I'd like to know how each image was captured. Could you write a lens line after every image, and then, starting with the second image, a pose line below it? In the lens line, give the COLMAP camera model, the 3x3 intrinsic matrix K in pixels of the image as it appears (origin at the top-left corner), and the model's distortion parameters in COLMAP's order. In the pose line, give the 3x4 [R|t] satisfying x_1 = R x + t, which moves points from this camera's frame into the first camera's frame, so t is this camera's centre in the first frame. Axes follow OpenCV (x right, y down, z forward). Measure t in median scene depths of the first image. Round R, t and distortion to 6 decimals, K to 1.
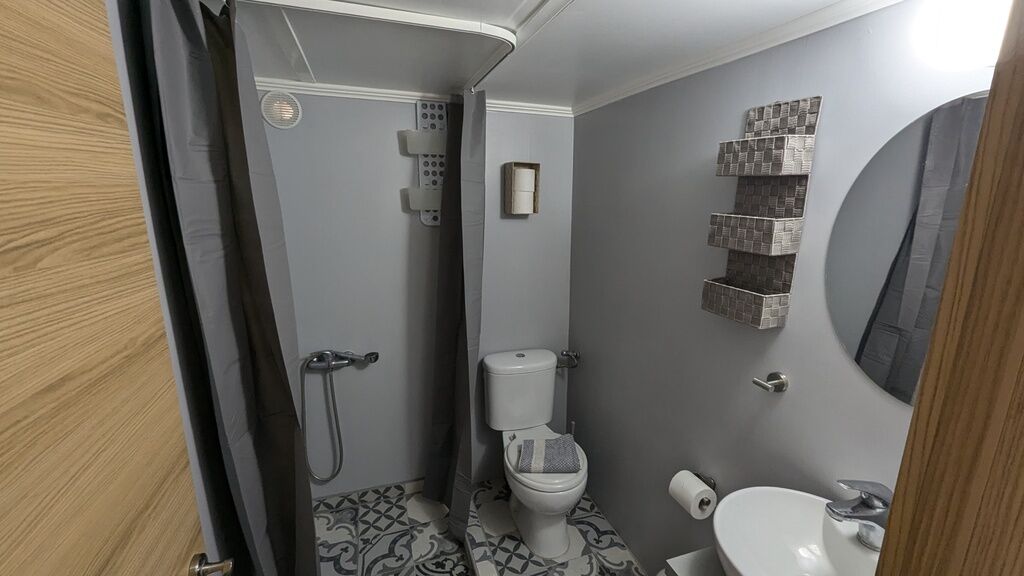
lens RADIAL K [[397.0, 0, 513.4], [0, 397.0, 288.9], [0, 0, 1]] dist [0.000199, 0.000077]
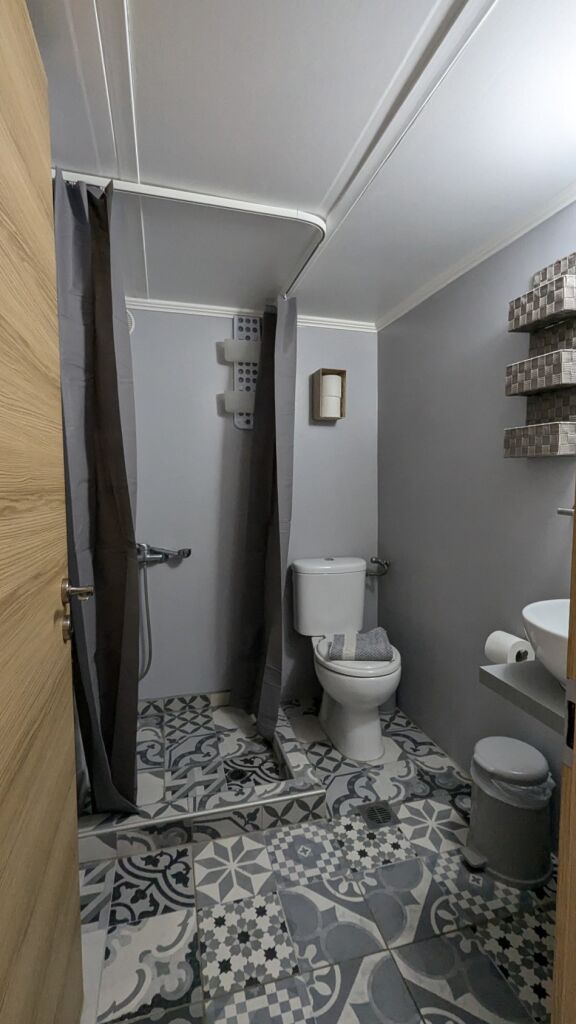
lens RADIAL K [[422.8, 0, 288.0], [0, 422.8, 512.0], [0, 0, 1]] dist [0.000596, -0.000034]
pose [[0.997742, -0.006318, -0.066859, -0.016078], [-0.002975, 0.990429, -0.137991, 0.226418], [0.067091, 0.137878, 0.988174, -0.082626]]
